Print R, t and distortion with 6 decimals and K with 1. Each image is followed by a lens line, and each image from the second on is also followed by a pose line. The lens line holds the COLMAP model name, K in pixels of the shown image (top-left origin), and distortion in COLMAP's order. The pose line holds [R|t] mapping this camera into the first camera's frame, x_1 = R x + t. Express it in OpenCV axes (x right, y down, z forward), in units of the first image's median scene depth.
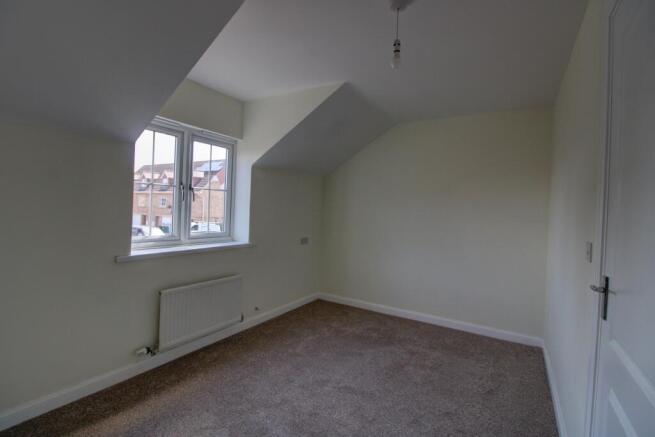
lens RADIAL K [[314.9, 0, 325.3], [0, 314.9, 205.0], [0, 0, 1]] dist [0.002095, -0.017351]
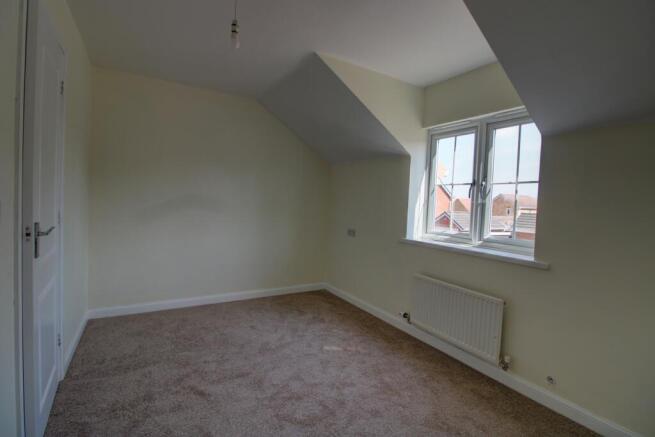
lens RADIAL K [[314.9, 0, 325.3], [0, 314.9, 205.0], [0, 0, 1]] dist [0.002095, -0.017351]
pose [[-0.495509, -0.041026, -0.867634, 0.580497], [-0.045037, 0.998754, -0.021505, 0.046138], [0.867435, 0.028420, -0.496739, 1.072372]]
